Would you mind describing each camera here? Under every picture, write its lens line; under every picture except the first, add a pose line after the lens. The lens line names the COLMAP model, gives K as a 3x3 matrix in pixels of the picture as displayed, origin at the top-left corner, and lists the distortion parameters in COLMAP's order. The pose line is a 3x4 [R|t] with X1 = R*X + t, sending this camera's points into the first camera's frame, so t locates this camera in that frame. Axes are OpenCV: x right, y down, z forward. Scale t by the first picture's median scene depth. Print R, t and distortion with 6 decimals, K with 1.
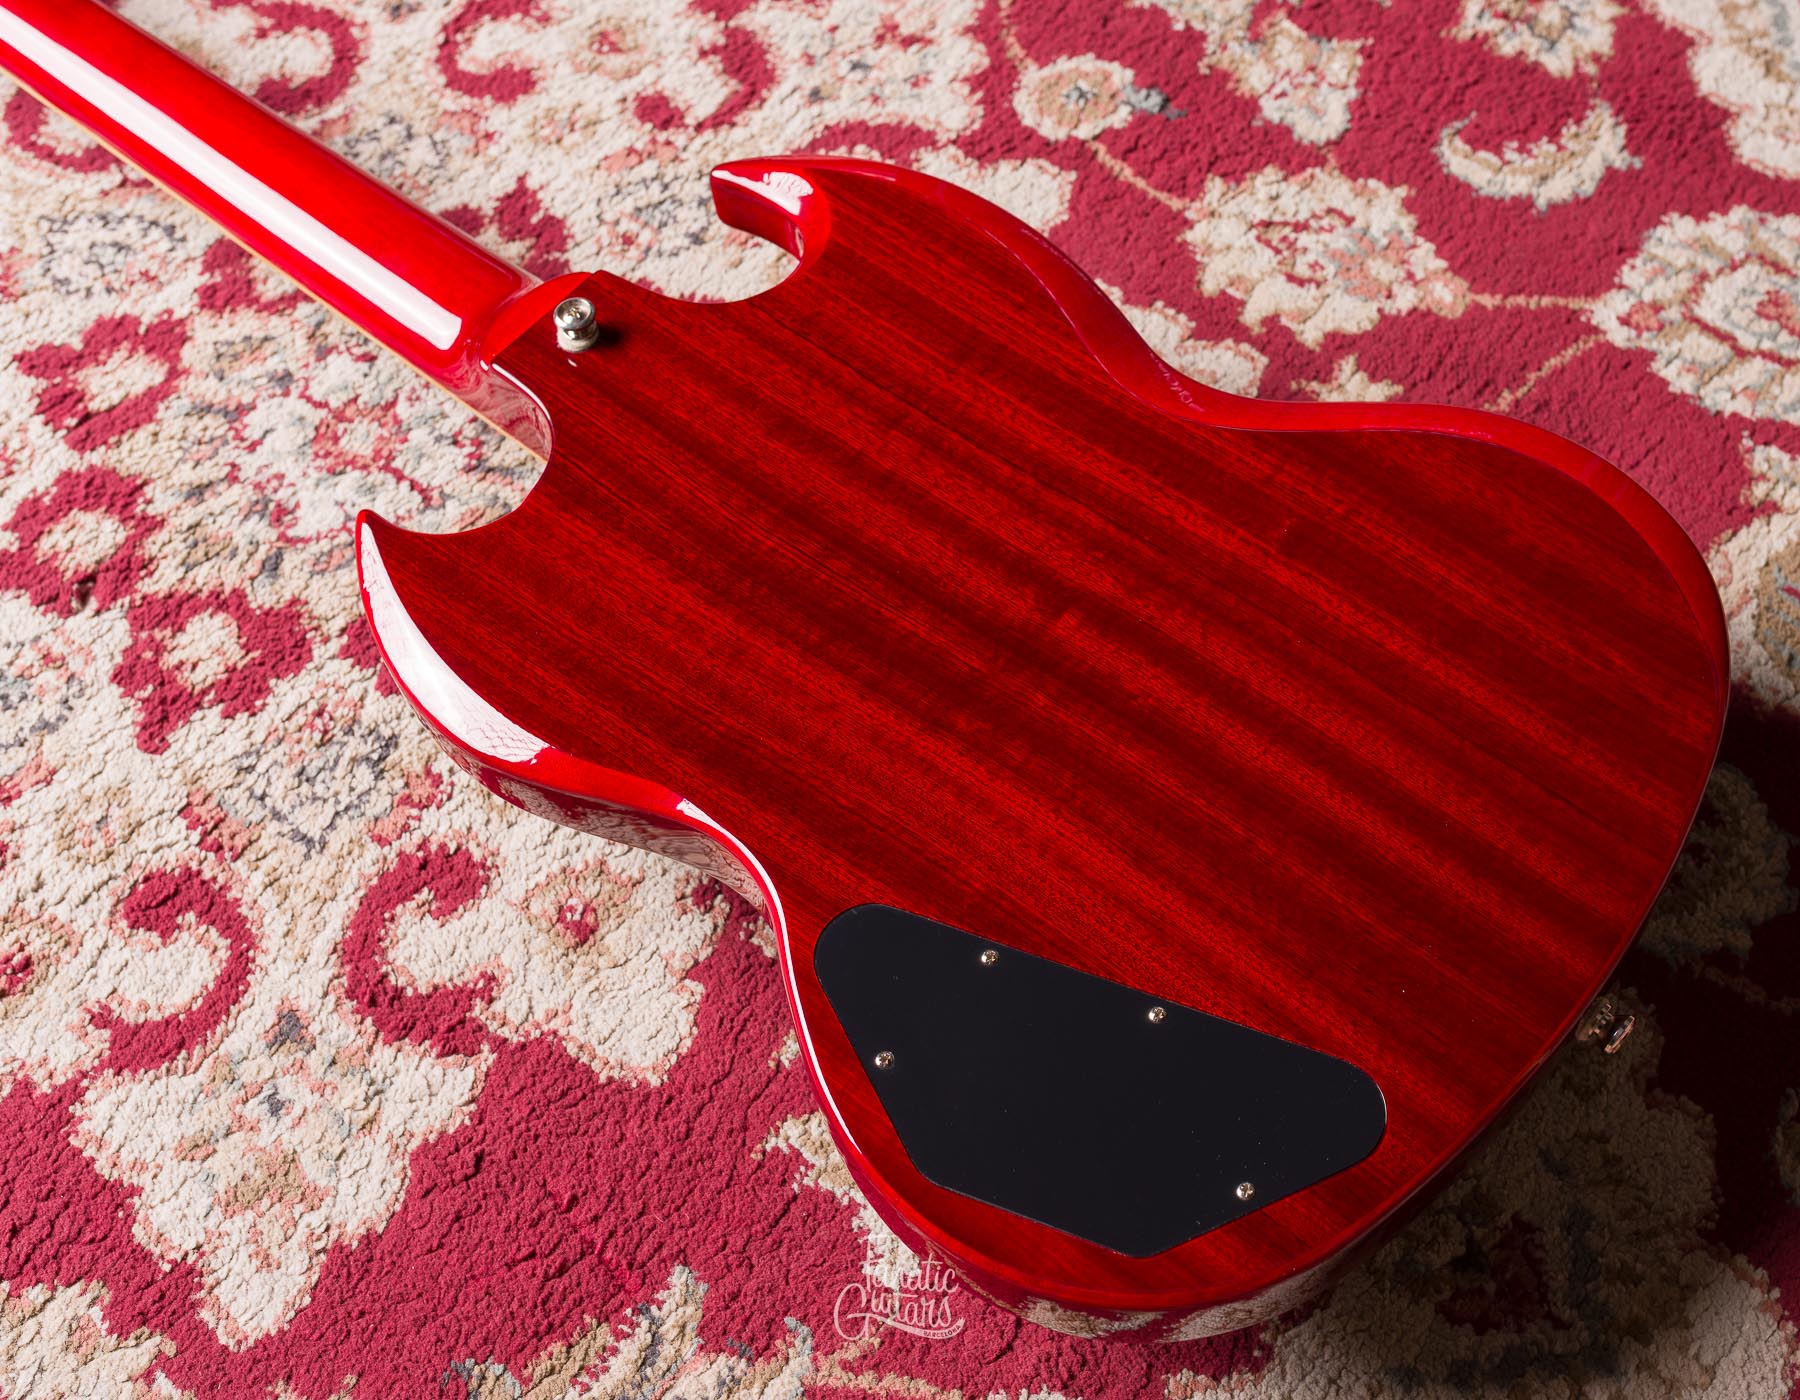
lens RADIAL K [[2096.2, 0, 1102.8], [0, 2096.2, 734.1], [0, 0, 1]] dist [-0.001596, 0.000000]
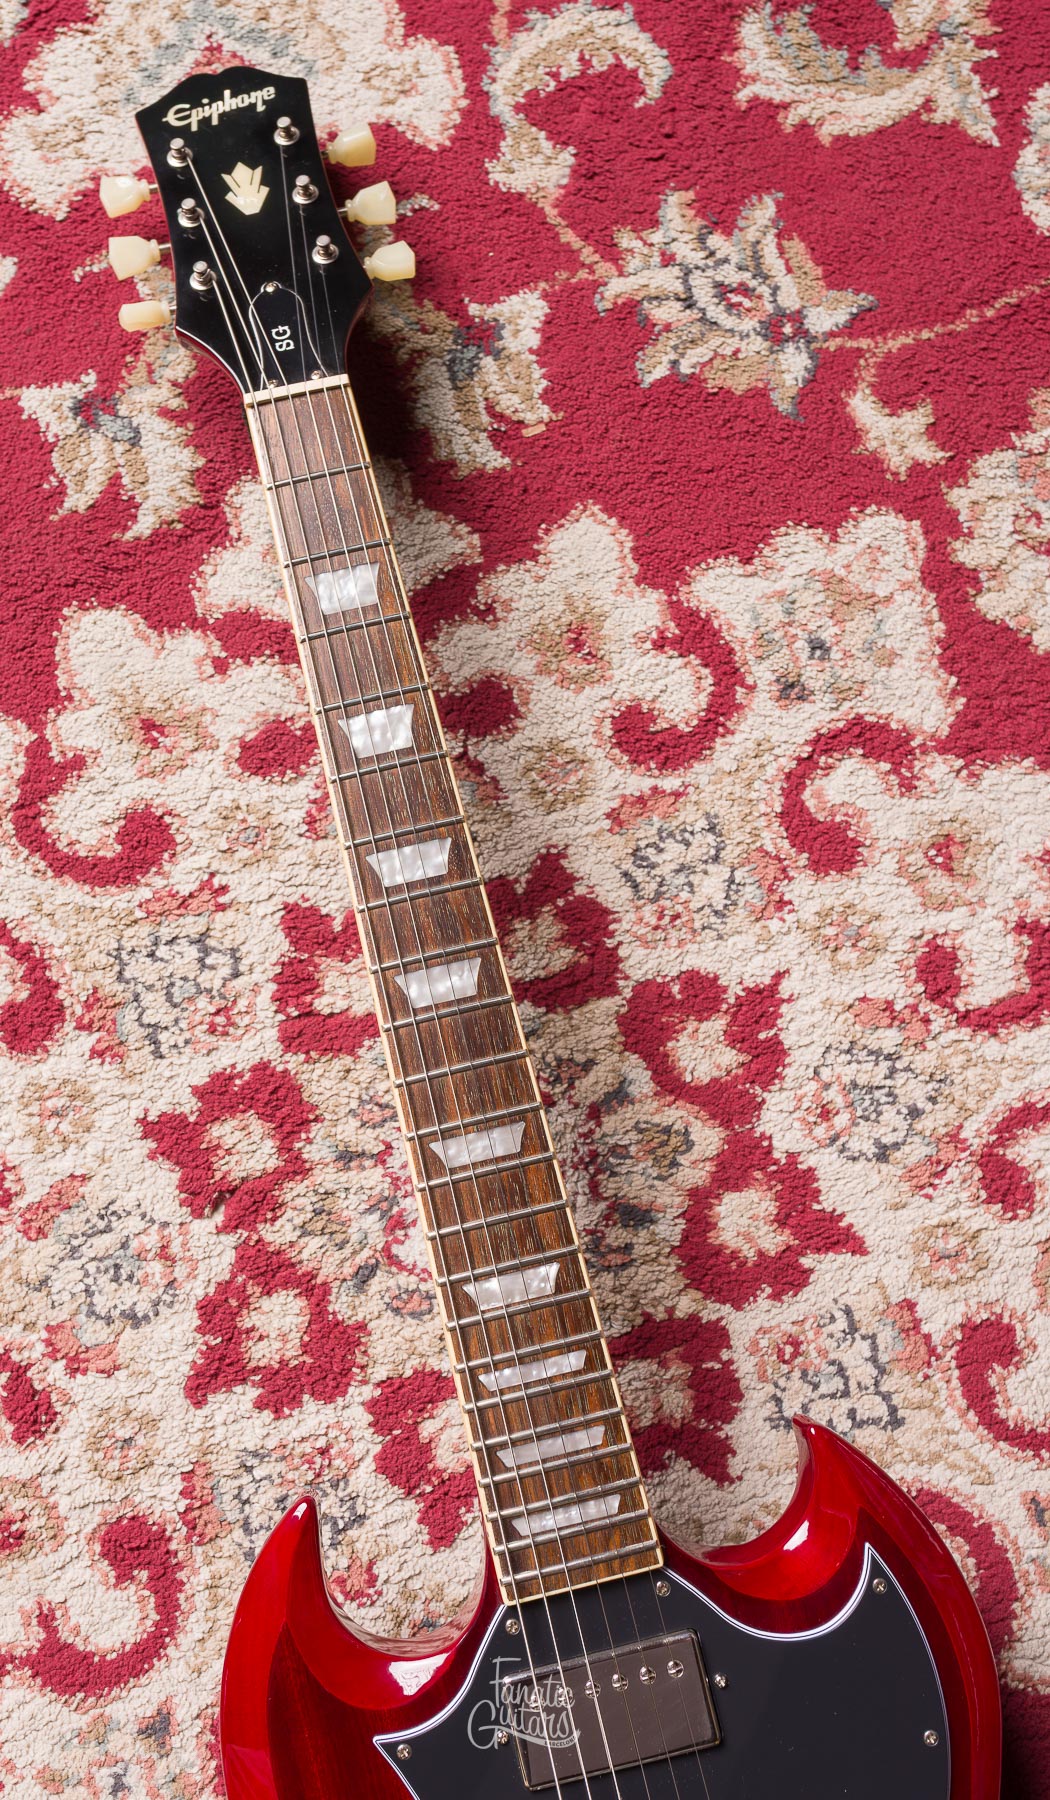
lens RADIAL K [[1855.1, 0, 422.6], [0, 1855.1, 869.9], [0, 0, 1]] dist [-0.002251, 0.000000]
pose [[0.787993, 0.598963, -0.142519, -0.349981], [-0.512323, 0.766273, 0.387751, -0.620787], [0.341457, -0.232529, 0.910680, 0.163432]]
